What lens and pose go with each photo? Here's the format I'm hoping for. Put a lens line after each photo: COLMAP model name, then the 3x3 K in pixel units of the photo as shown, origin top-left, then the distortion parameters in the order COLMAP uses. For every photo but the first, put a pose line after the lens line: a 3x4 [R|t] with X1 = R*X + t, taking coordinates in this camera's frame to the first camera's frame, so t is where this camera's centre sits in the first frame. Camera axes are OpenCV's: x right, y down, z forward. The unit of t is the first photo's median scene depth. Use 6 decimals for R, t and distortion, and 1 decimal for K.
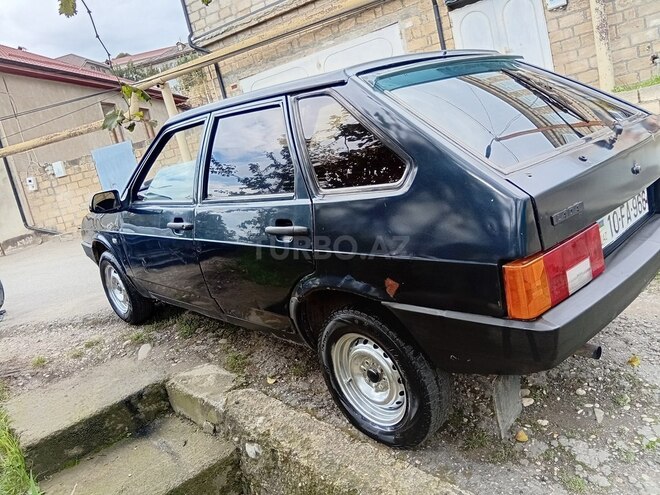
lens RADIAL K [[512.6, 0, 330.0], [0, 512.6, 247.5], [0, 0, 1]] dist [0.053736, -0.107709]
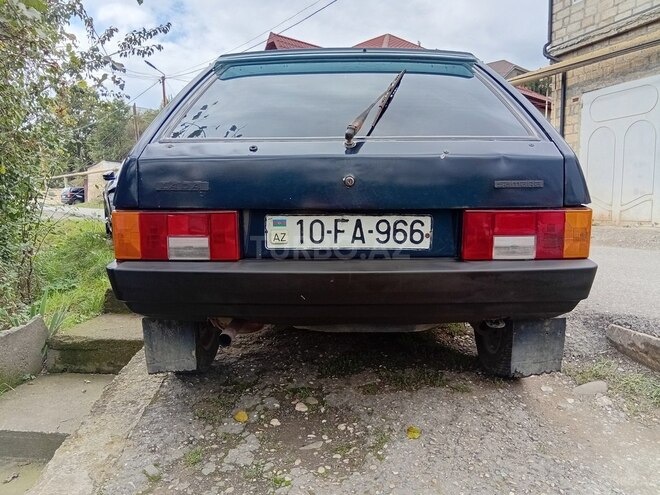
lens RADIAL K [[512.6, 0, 330.0], [0, 512.6, 247.5], [0, 0, 1]] dist [0.053736, -0.107709]
pose [[0.697195, 0.290965, -0.655178, 0.835760], [-0.302090, 0.948065, 0.099573, -0.086232], [0.650124, 0.128501, 0.748884, 0.234664]]
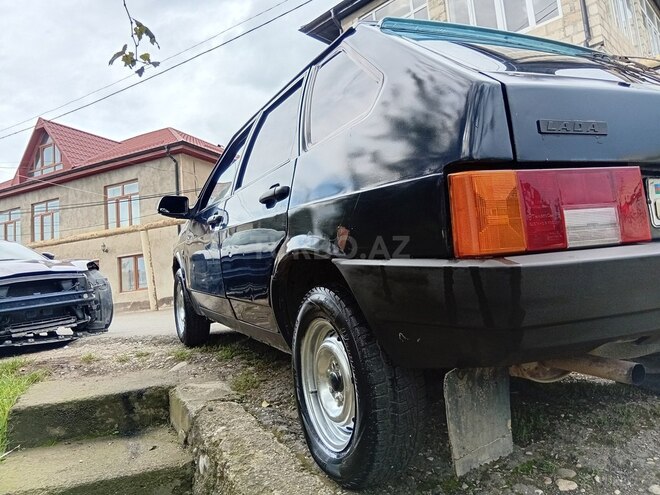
lens RADIAL K [[514.5, 0, 330.0], [0, 514.5, 247.5], [0, 0, 1]] dist [0.031224, -0.090140]
pose [[0.942241, 0.119083, -0.313052, 0.227282], [-0.186932, 0.962519, -0.196504, 0.163023], [0.277918, 0.243674, 0.929185, 0.183881]]
